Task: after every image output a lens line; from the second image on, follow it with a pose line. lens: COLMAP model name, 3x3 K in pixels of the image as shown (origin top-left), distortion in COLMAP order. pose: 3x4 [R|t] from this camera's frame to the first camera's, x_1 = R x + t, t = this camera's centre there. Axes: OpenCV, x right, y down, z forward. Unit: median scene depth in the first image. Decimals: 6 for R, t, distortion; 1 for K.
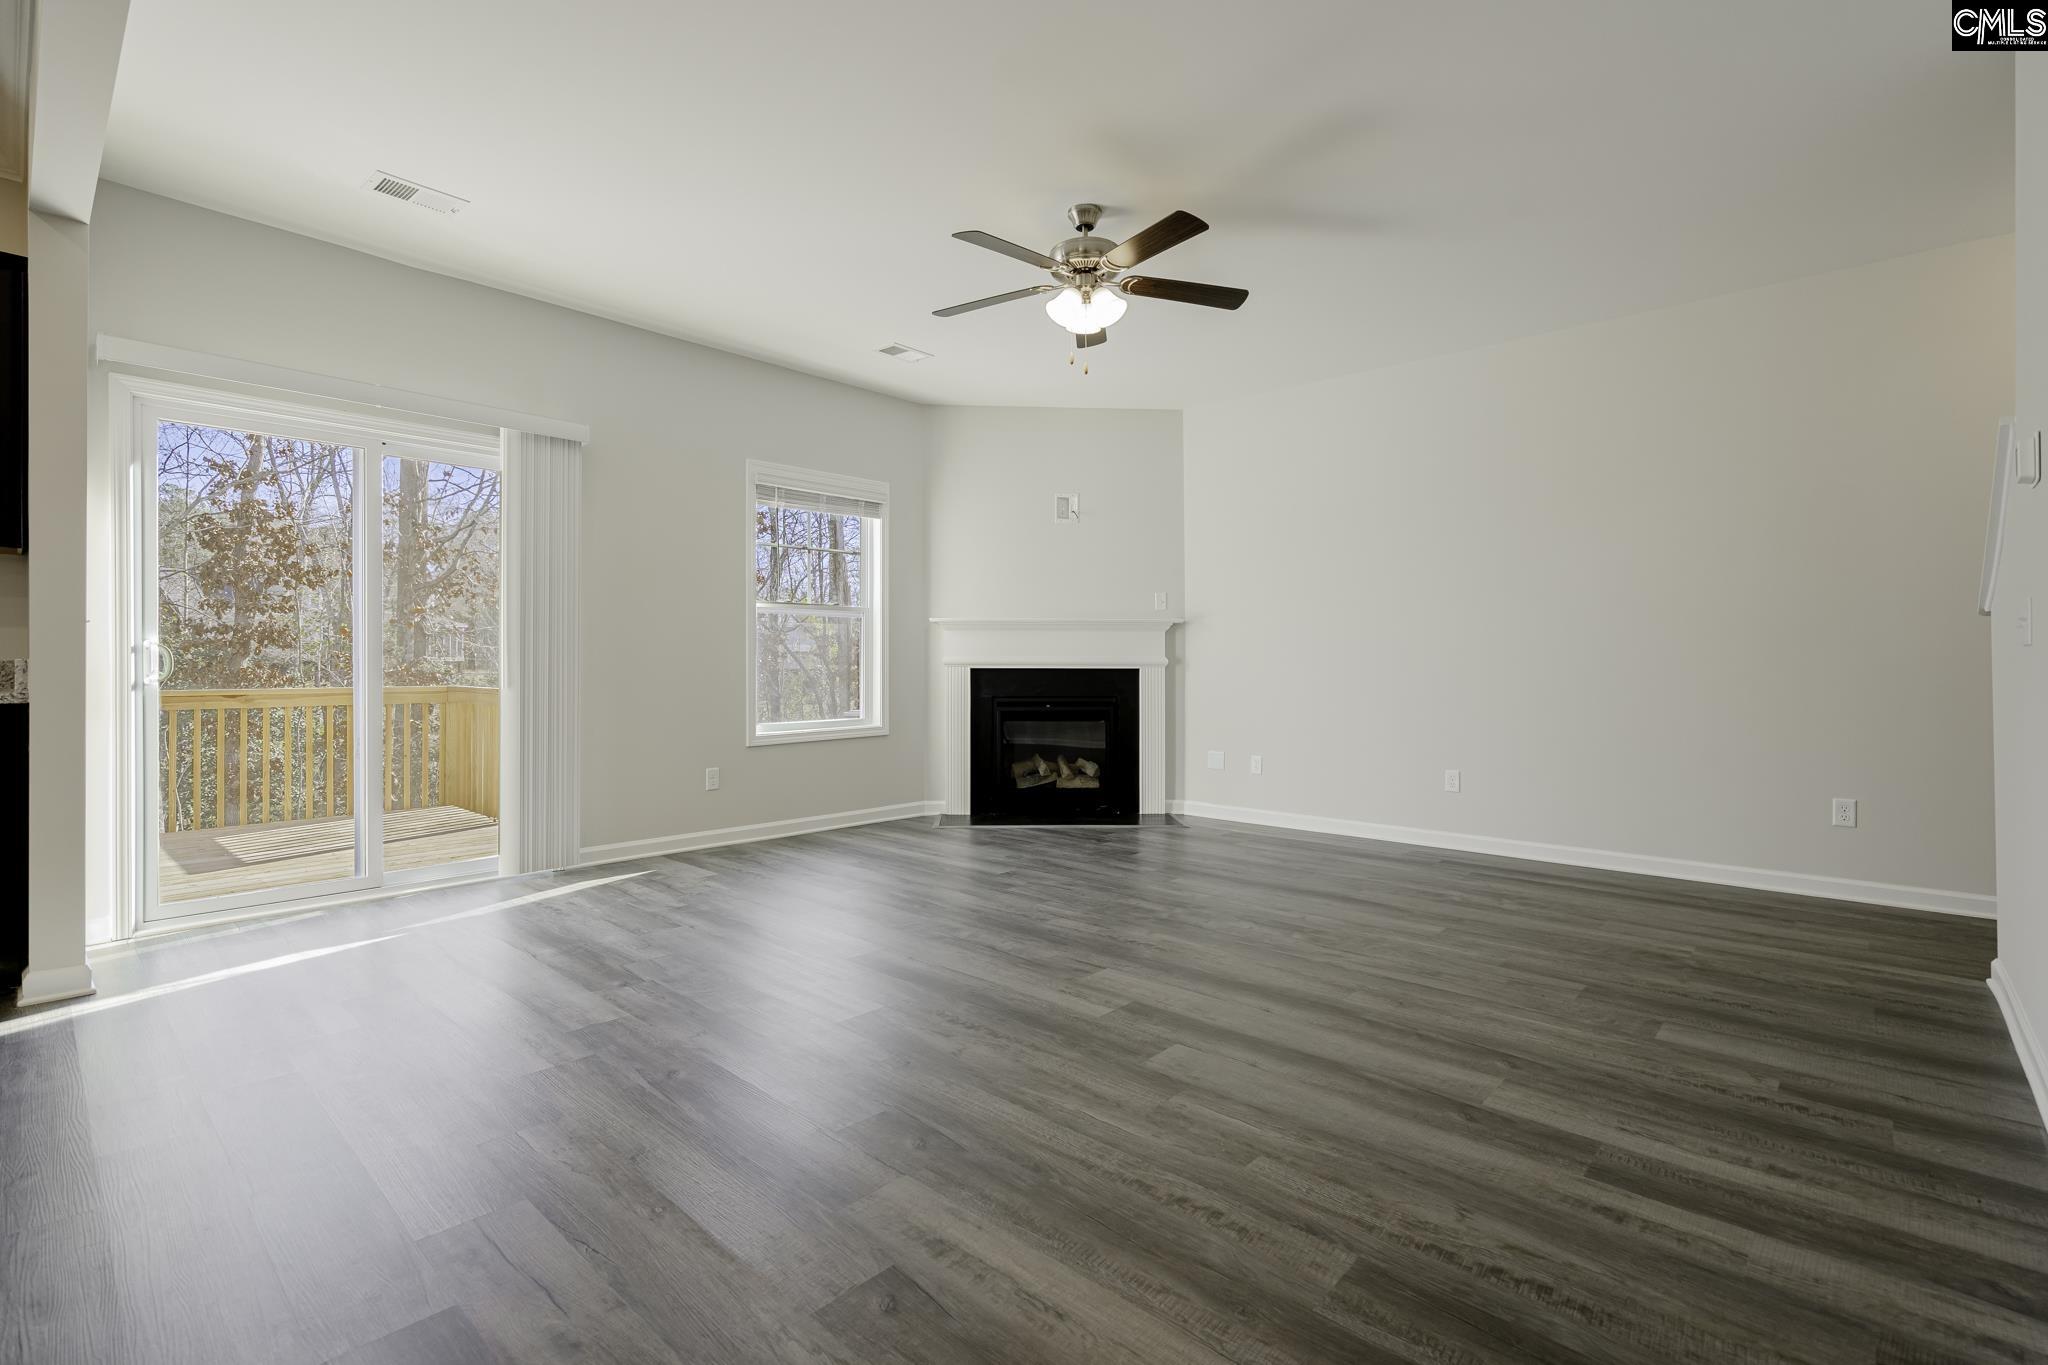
lens RADIAL K [[932.6, 0, 1019.9], [0, 932.6, 667.5], [0, 0, 1]] dist [-0.001911, 0.000402]
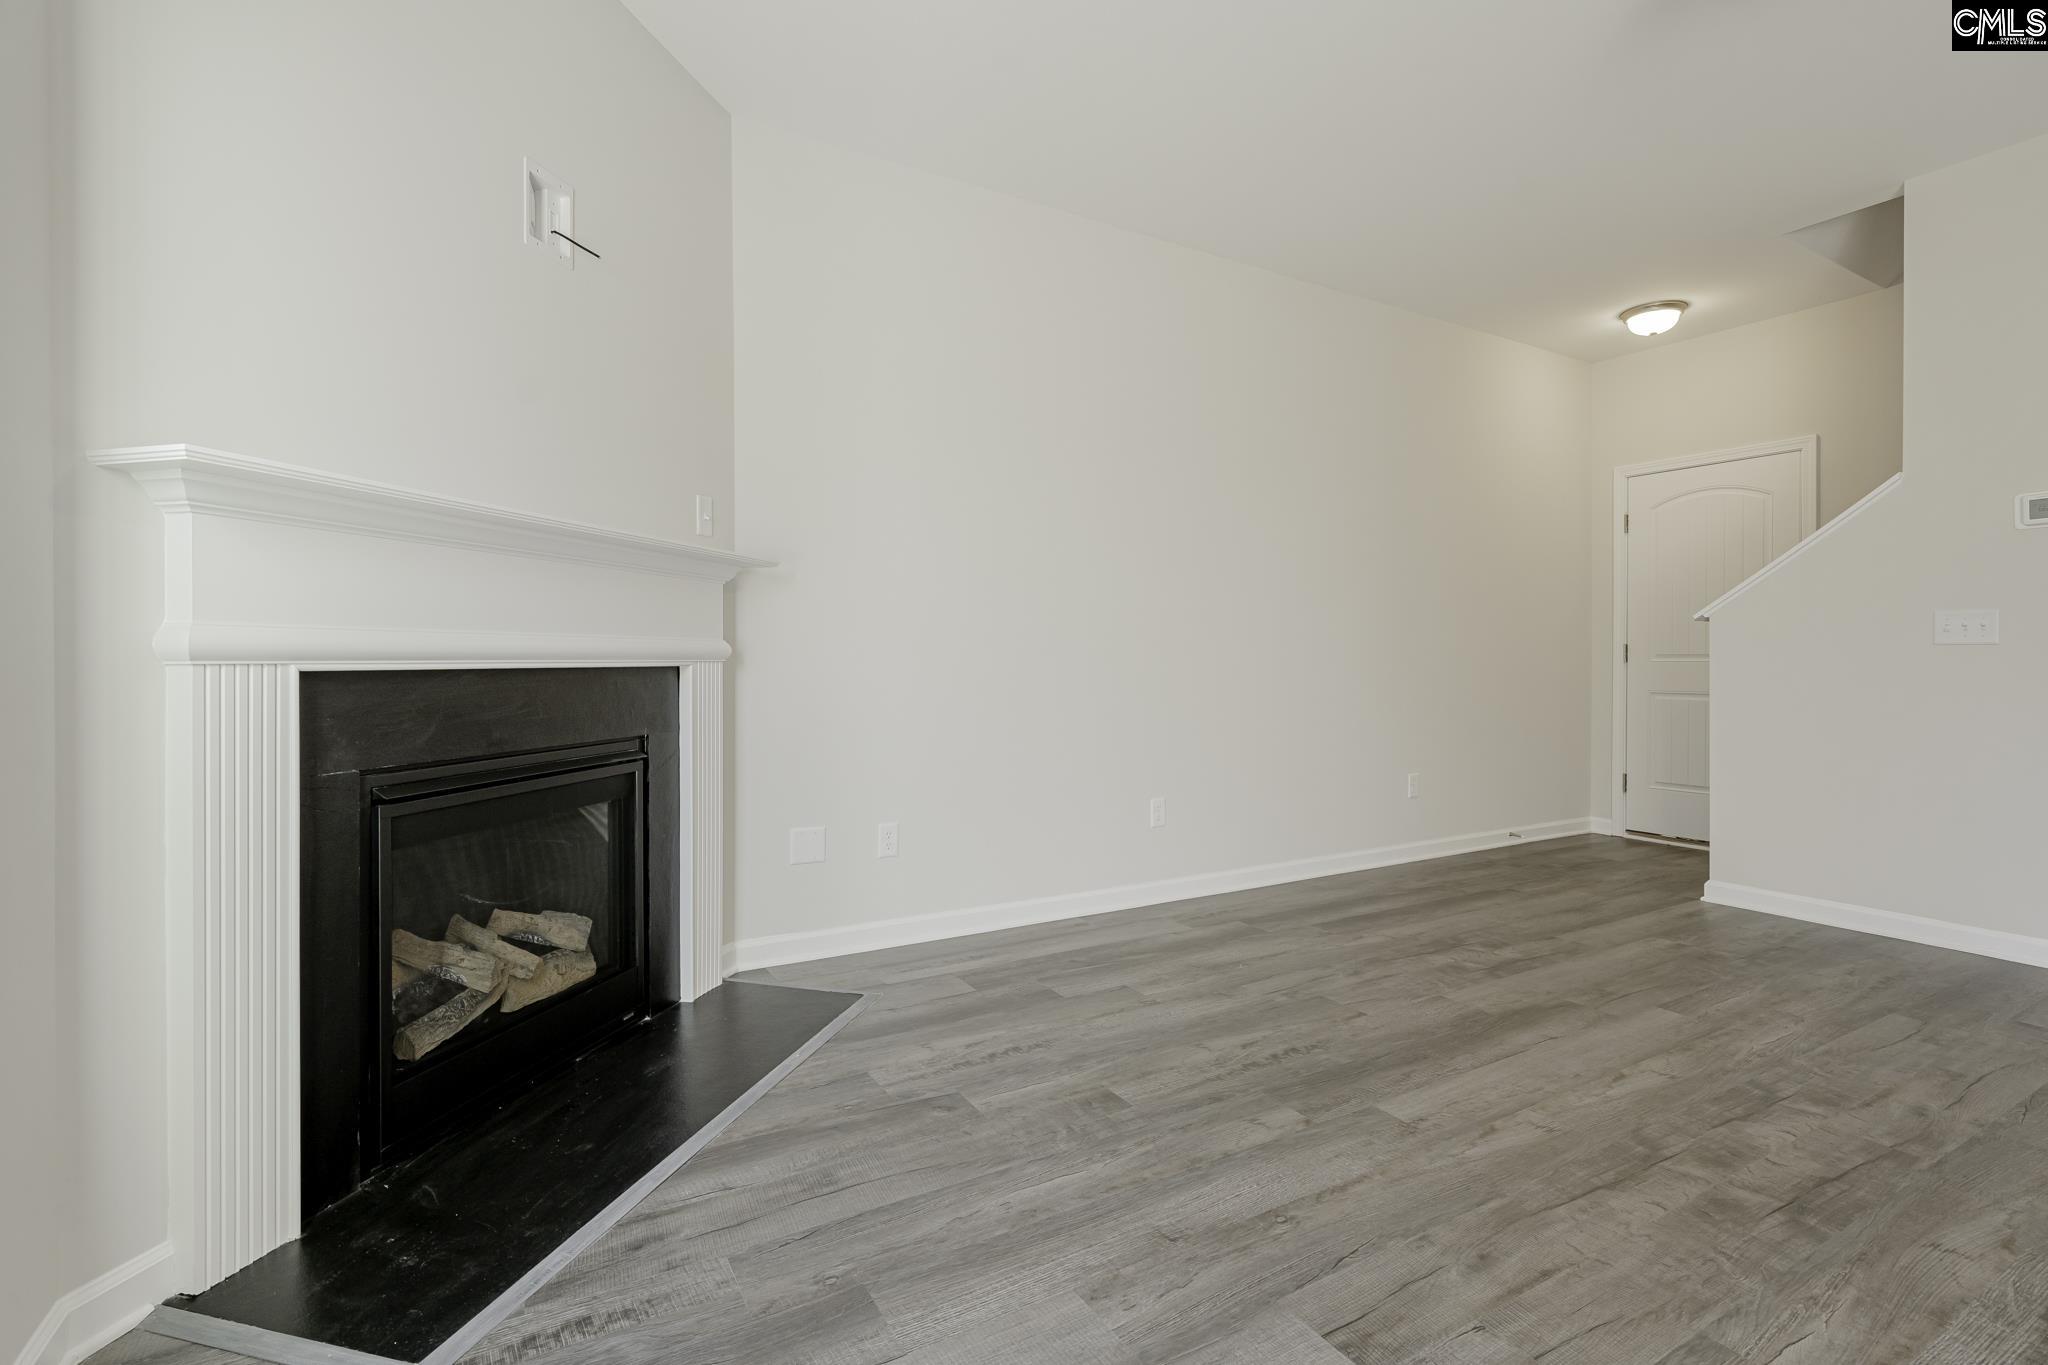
lens RADIAL K [[932.6, 0, 1020.0], [0, 932.6, 681.6], [0, 0, 1]] dist [-0.001911, 0.000402]
pose [[0.296761, -0.024568, 0.954636, -0.237858], [0.001328, 0.999679, 0.025314, -0.002834], [-0.954951, -0.006244, 0.296699, 0.732657]]
